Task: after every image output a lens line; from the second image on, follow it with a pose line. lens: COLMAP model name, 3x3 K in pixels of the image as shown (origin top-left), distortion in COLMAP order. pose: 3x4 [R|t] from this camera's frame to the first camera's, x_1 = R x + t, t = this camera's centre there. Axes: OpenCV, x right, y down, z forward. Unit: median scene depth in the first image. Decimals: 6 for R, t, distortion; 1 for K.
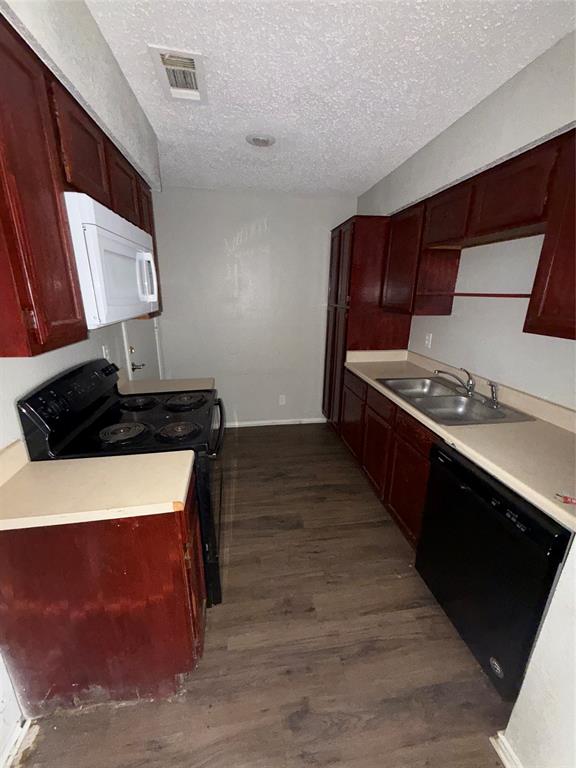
lens RADIAL K [[307.1, 0, 287.4], [0, 307.1, 383.5], [0, 0, 1]] dist [0.002215, 0.000245]
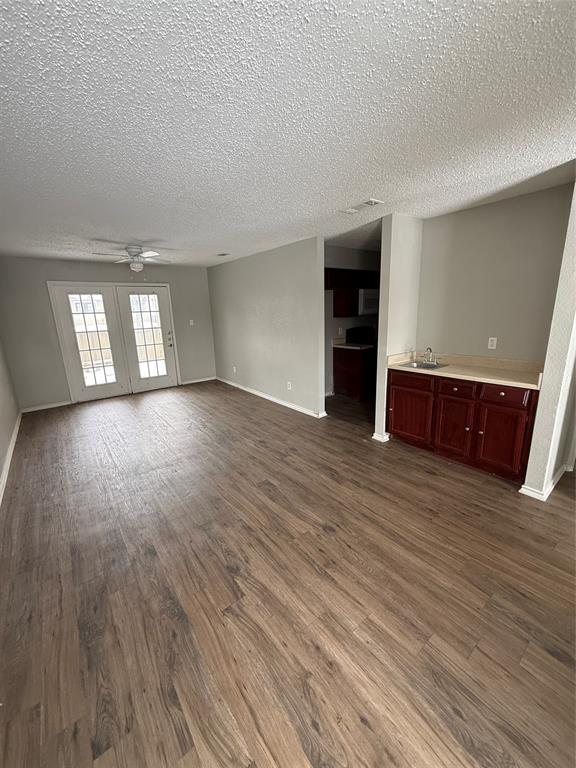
lens RADIAL K [[307.1, 0, 288.5], [0, 307.1, 382.1], [0, 0, 1]] dist [0.002215, 0.000245]
pose [[-0.484980, -0.206601, 0.849771, -0.830662], [0.275041, 0.886353, 0.372466, -0.129561], [-0.830149, 0.414360, -0.373040, 0.393825]]
